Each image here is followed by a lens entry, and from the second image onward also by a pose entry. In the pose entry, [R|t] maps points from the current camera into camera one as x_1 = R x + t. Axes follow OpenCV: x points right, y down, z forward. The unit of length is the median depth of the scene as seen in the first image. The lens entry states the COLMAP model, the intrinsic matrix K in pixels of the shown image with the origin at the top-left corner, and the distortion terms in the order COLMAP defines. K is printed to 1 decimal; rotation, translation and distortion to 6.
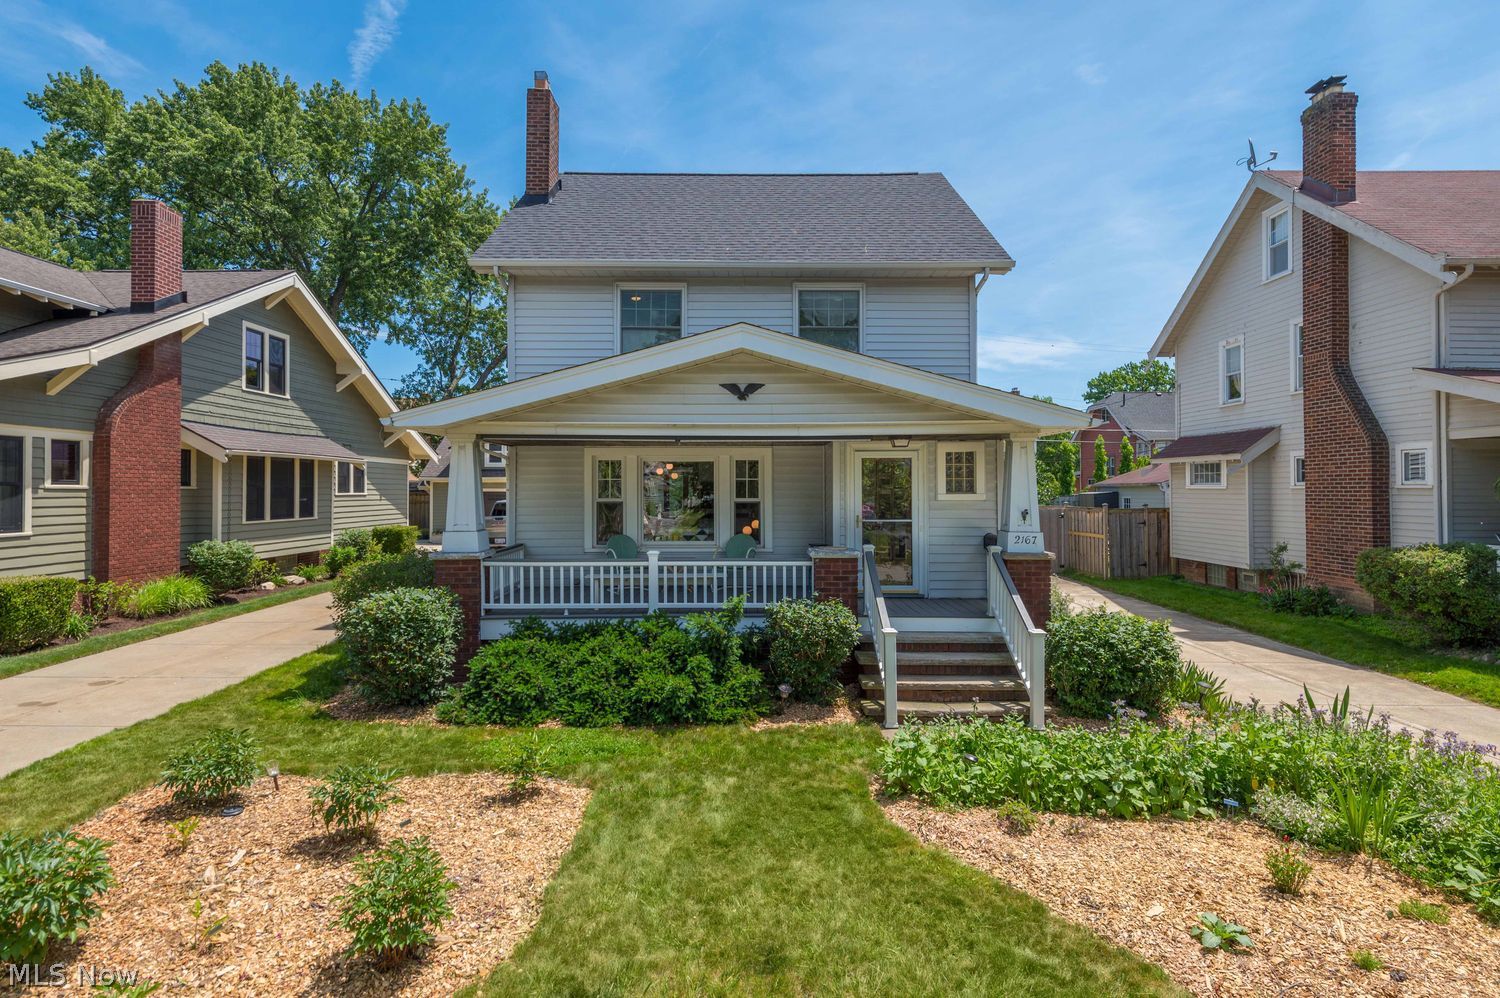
lens RADIAL K [[793.9, 0, 748.1], [0, 793.9, 481.0], [0, 0, 1]] dist [0.005377, 0.000600]
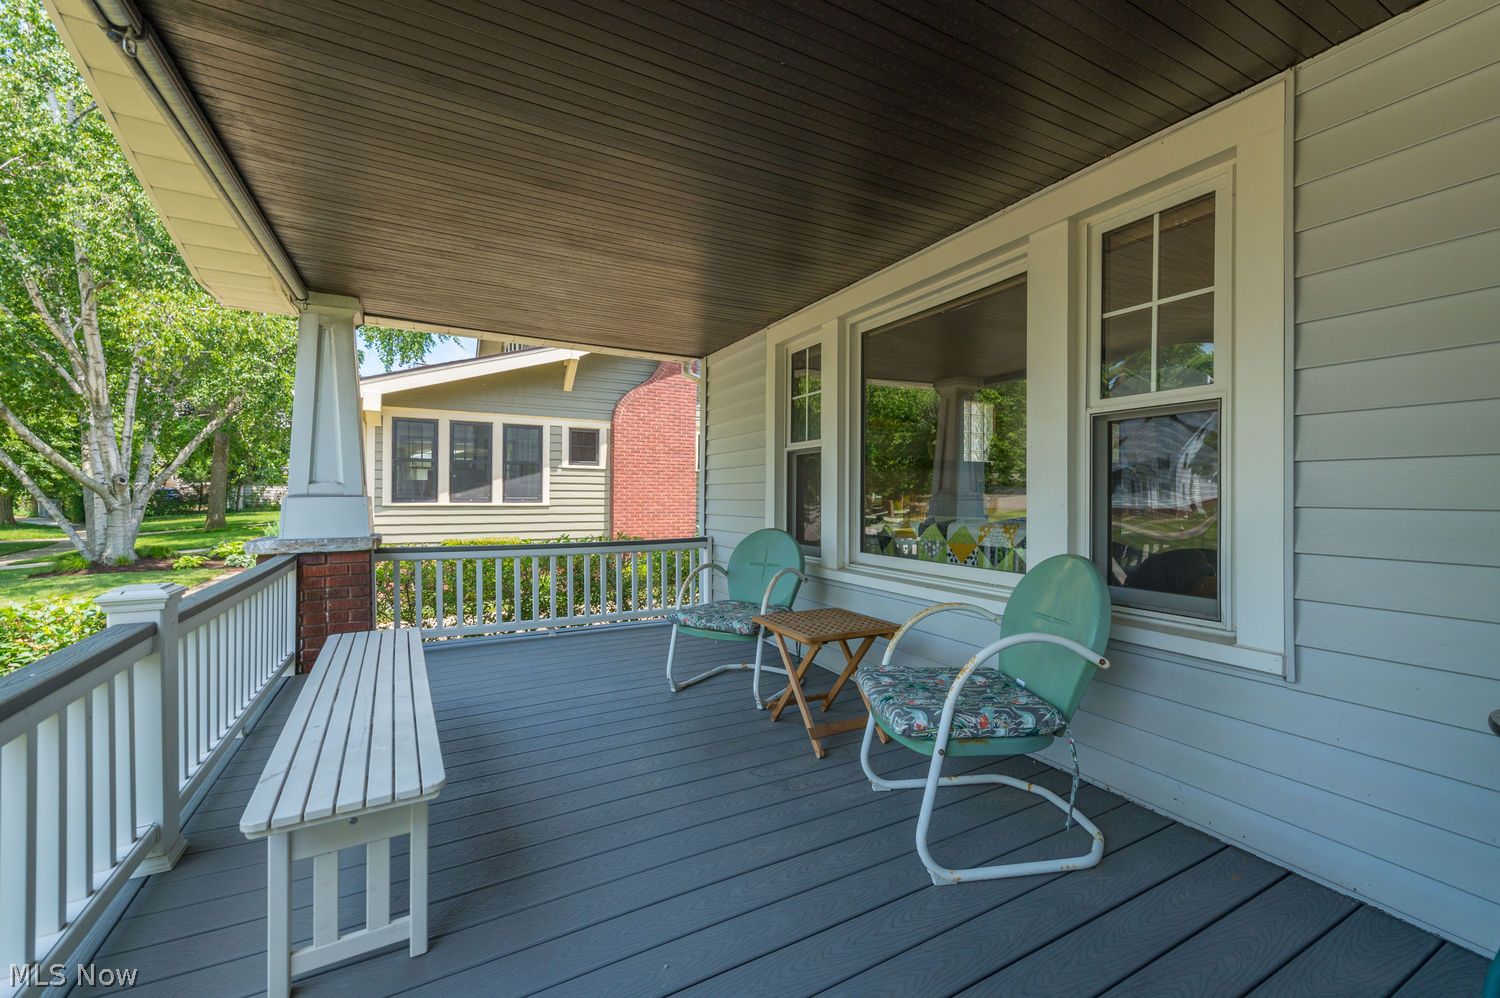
lens RADIAL K [[616.7, 0, 763.0], [0, 616.7, 491.0], [0, 0, 1]] dist [0.020013, 0.000075]
pose [[0.483961, -0.003120, -0.875084, 0.095092], [0.004328, 0.999990, -0.001171, 0.048026], [0.875079, -0.003221, 0.483970, 0.826361]]
